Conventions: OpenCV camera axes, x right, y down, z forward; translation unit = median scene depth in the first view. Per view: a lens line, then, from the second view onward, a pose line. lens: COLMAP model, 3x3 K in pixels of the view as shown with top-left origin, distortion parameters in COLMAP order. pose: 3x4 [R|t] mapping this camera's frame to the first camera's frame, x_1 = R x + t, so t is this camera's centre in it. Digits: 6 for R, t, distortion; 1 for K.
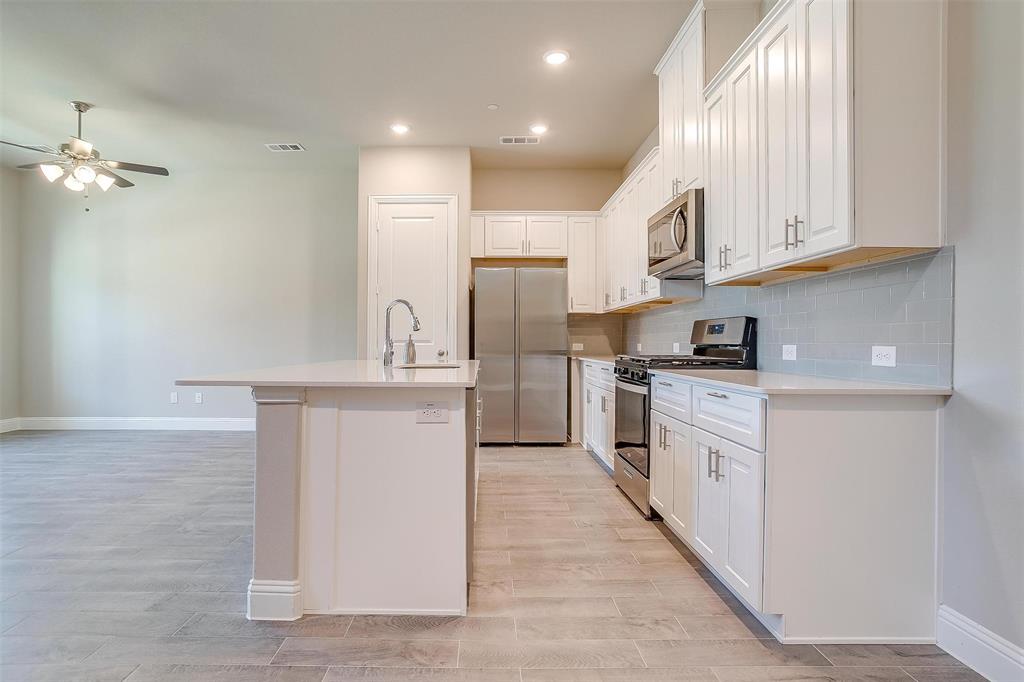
lens RADIAL K [[520.2, 0, 479.0], [0, 520.2, 342.7], [0, 0, 1]] dist [-0.054007, 0.030191]
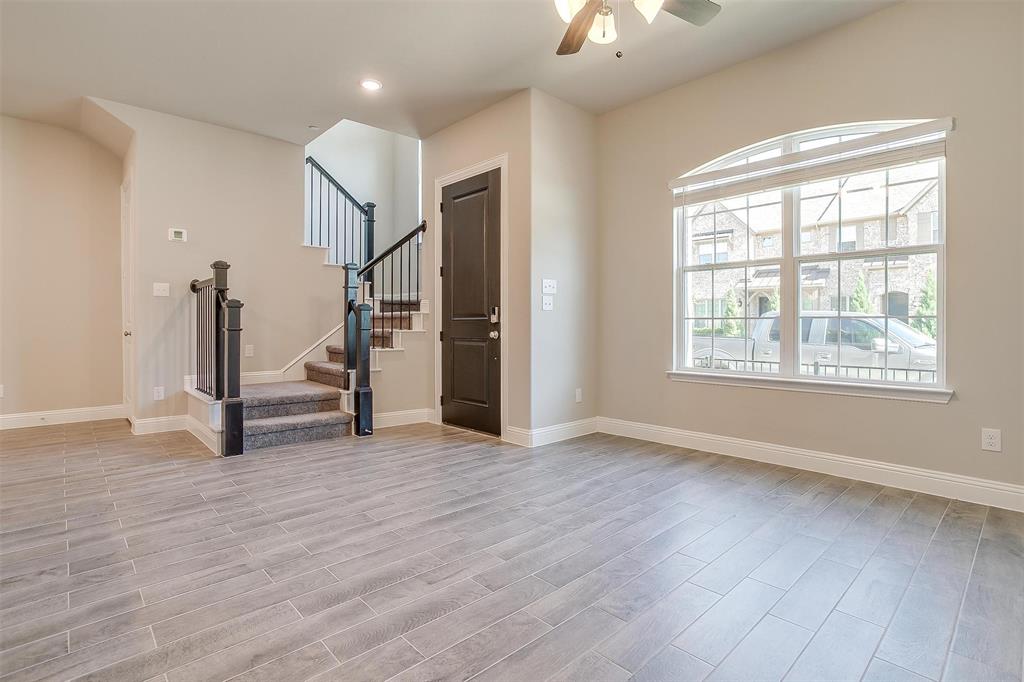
lens RADIAL K [[503.9, 0, 509.9], [0, 503.9, 339.5], [0, 0, 1]] dist [-0.048864, 0.029280]
pose [[-0.729334, 0.015989, -0.683971, -0.553411], [-0.000411, 0.999716, 0.023808, 0.007457], [0.684158, 0.017644, -0.729121, 1.900272]]
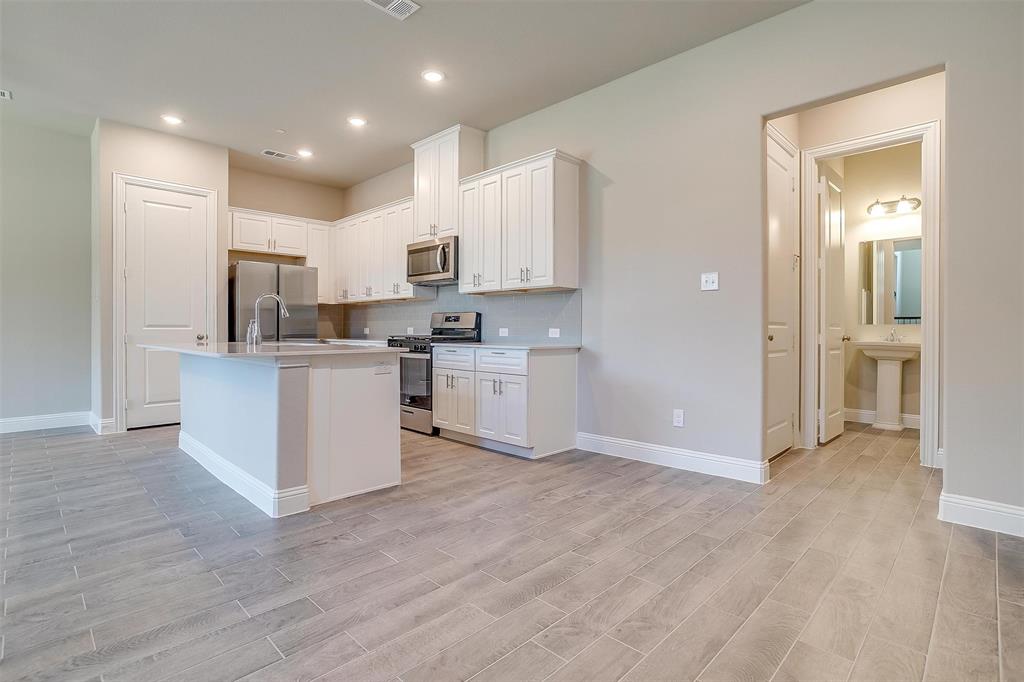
lens RADIAL K [[508.6, 0, 505.3], [0, 508.6, 332.8], [0, 0, 1]] dist [-0.057532, 0.032986]
pose [[0.702770, -0.005629, 0.711395, -0.645175], [-0.000484, 0.999965, 0.008390, 0.004513], [-0.711417, -0.006241, 0.702743, -0.289913]]
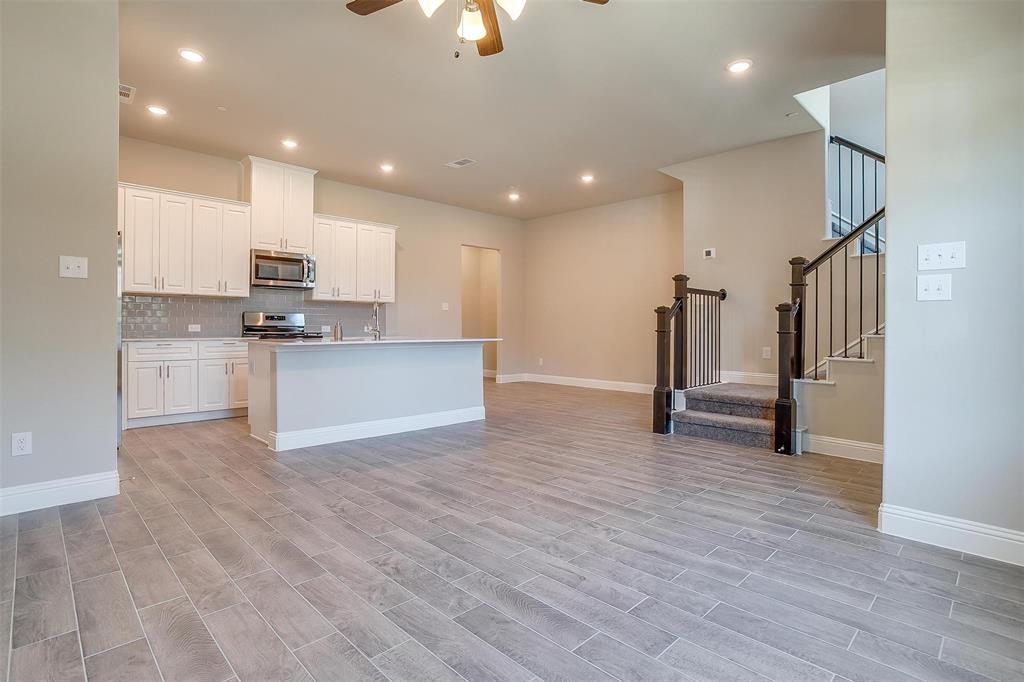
lens RADIAL K [[503.9, 0, 509.9], [0, 503.9, 339.5], [0, 0, 1]] dist [-0.048864, 0.029280]
pose [[-0.704481, -0.021819, 0.709387, -1.710338], [-0.008164, 0.999710, 0.022642, 0.007142], [-0.709676, 0.010159, -0.704455, 1.939012]]
